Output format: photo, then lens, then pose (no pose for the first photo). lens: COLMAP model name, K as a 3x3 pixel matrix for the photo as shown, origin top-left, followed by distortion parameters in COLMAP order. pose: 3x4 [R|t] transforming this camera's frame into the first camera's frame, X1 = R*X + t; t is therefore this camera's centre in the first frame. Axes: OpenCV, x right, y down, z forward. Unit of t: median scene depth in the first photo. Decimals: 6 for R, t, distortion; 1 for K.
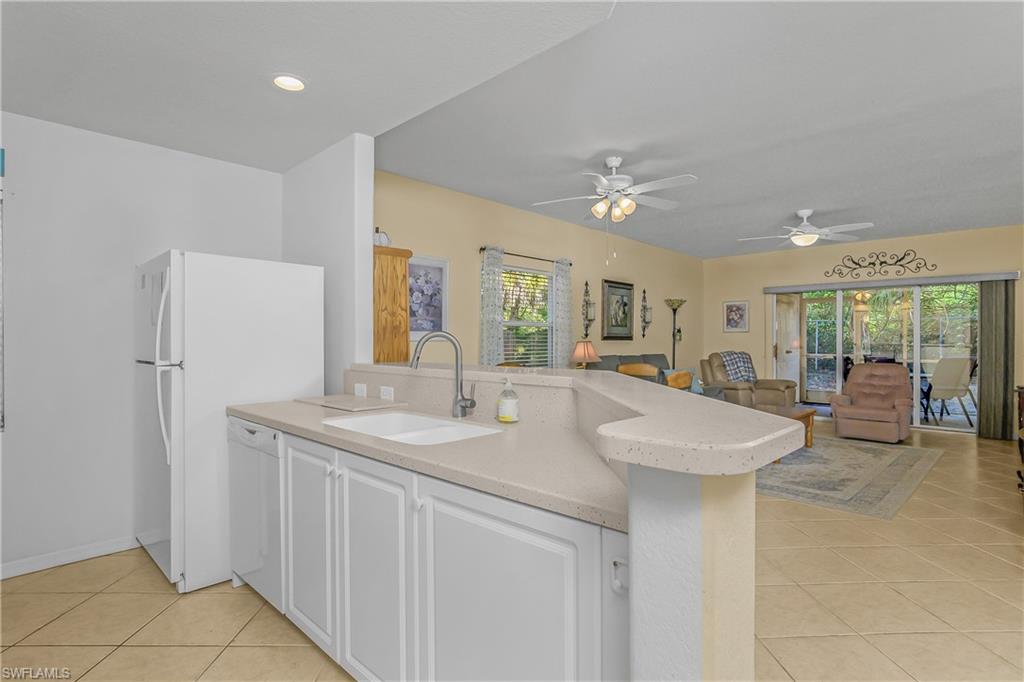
lens RADIAL K [[522.5, 0, 512.0], [0, 522.5, 341.0], [0, 0, 1]] dist [-0.001252, 0.000123]
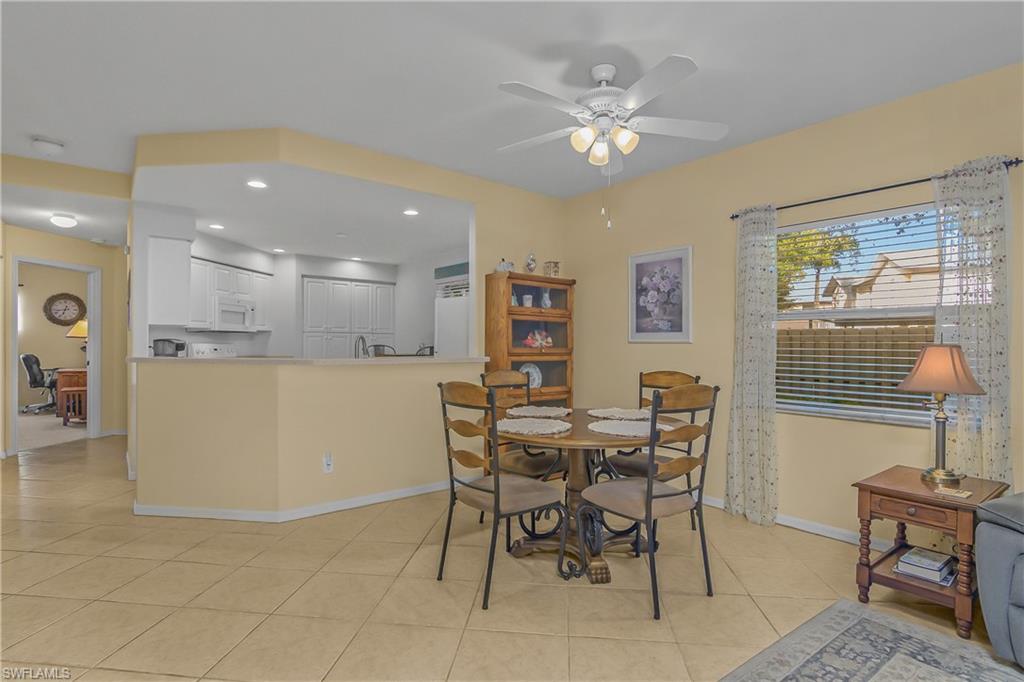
lens RADIAL K [[499.4, 0, 512.5], [0, 499.4, 351.6], [0, 0, 1]] dist [-0.003885, -0.000706]
pose [[-0.135069, 0.026371, -0.990485, 0.725110], [0.000579, 0.999648, 0.026536, -0.007629], [0.990836, 0.003011, -0.135037, 0.843222]]
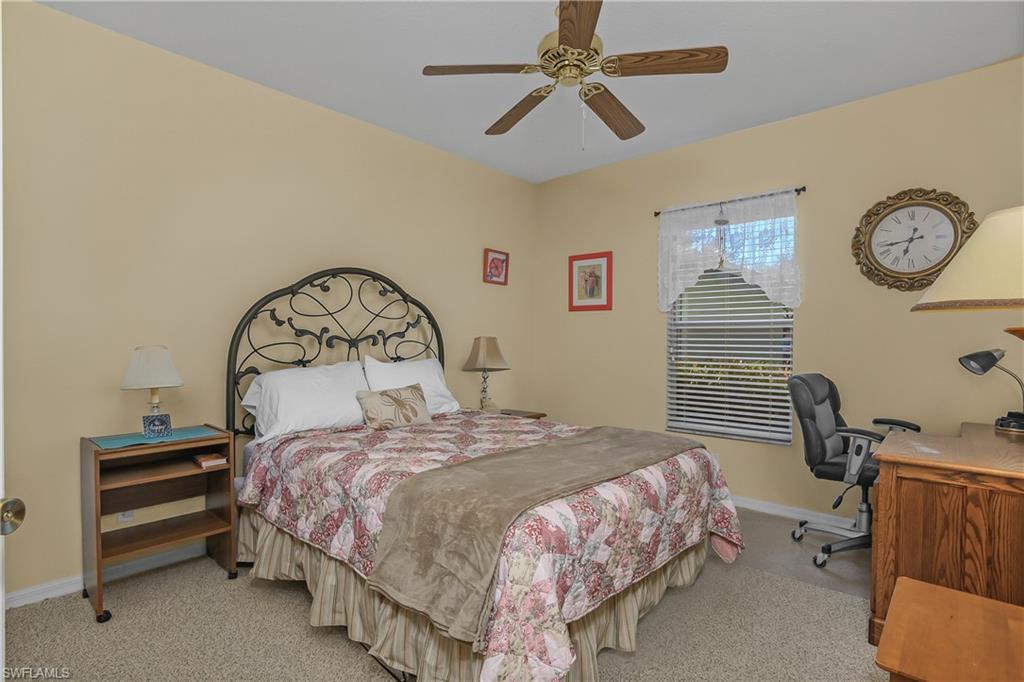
lens RADIAL K [[522.5, 0, 512.0], [0, 522.5, 341.0], [0, 0, 1]] dist [-0.001252, 0.000123]
pose [[-0.997920, 0.006517, -0.064128, -0.398631], [0.006407, 0.999978, 0.001923, 0.003305], [0.064139, 0.001508, -0.997940, -0.496586]]
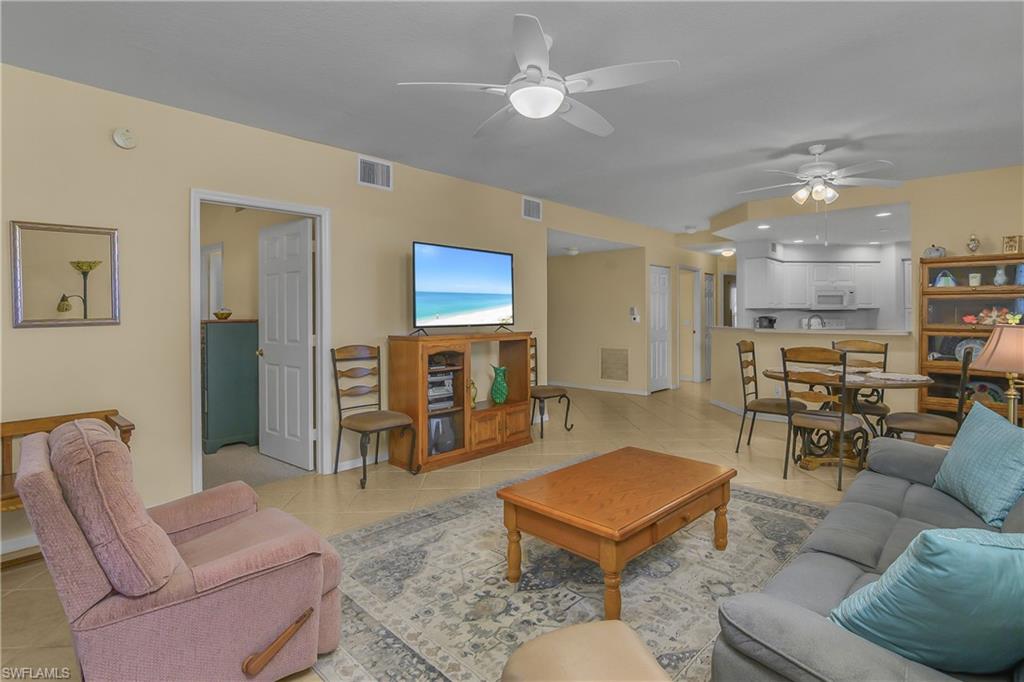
lens RADIAL K [[510.0, 0, 487.6], [0, 510.0, 320.9], [0, 0, 1]] dist [-0.006048, -0.000809]
pose [[-0.999758, 0.009753, 0.019712, 0.714767], [0.009941, 0.999906, 0.009481, -0.016225], [-0.019617, 0.009675, -0.999761, 1.767292]]
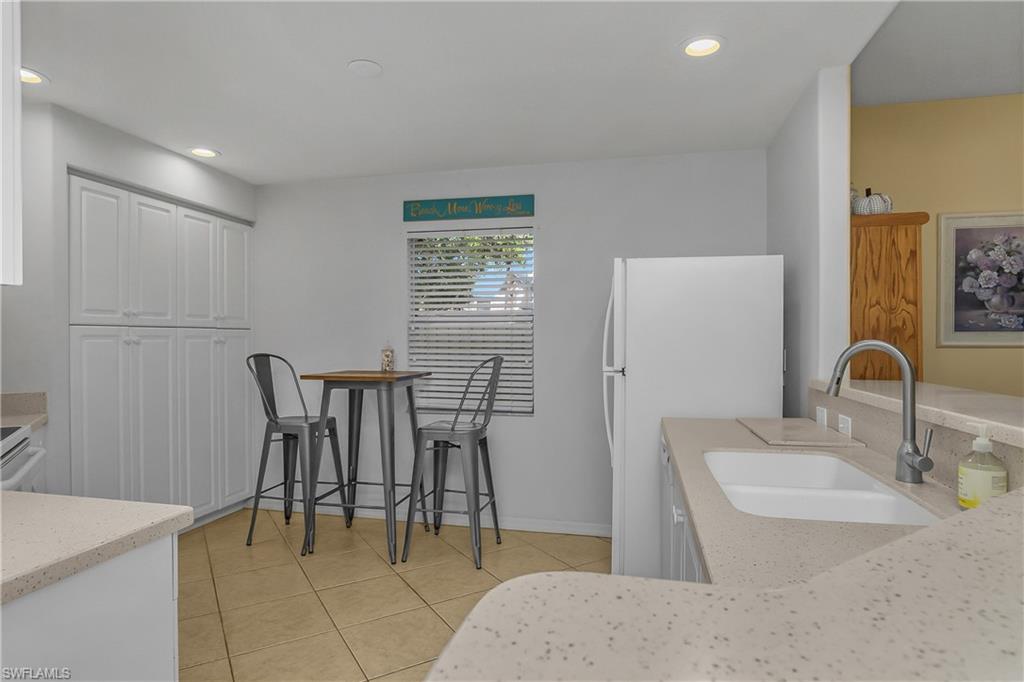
lens RADIAL K [[571.4, 0, 487.1], [0, 571.4, 343.9], [0, 0, 1]] dist [-0.021541, 0.000835]
pose [[0.502404, 0.007955, -0.864597, 0.102442], [-0.000528, 0.999960, 0.008893, -0.009353], [0.864633, -0.004012, 0.502388, 0.118627]]
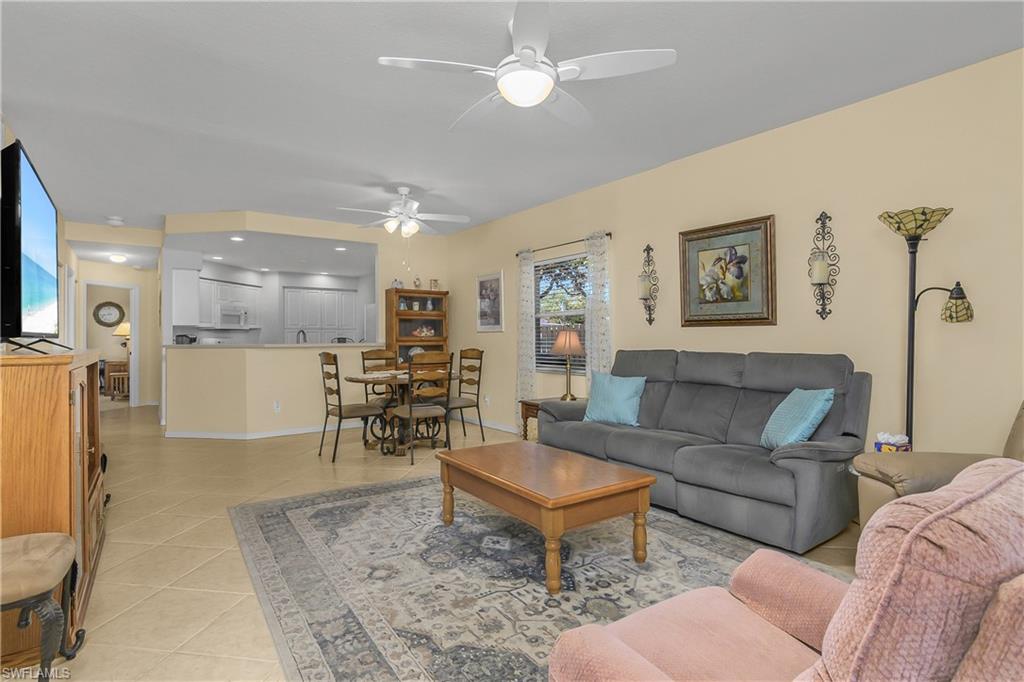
lens RADIAL K [[522.5, 0, 512.0], [0, 522.5, 341.0], [0, 0, 1]] dist [-0.001252, 0.000123]
pose [[-0.186472, 0.014085, -0.982359, 1.206078], [0.013608, 0.999838, 0.011752, 0.008002], [0.982366, -0.011176, -0.186634, 1.297480]]
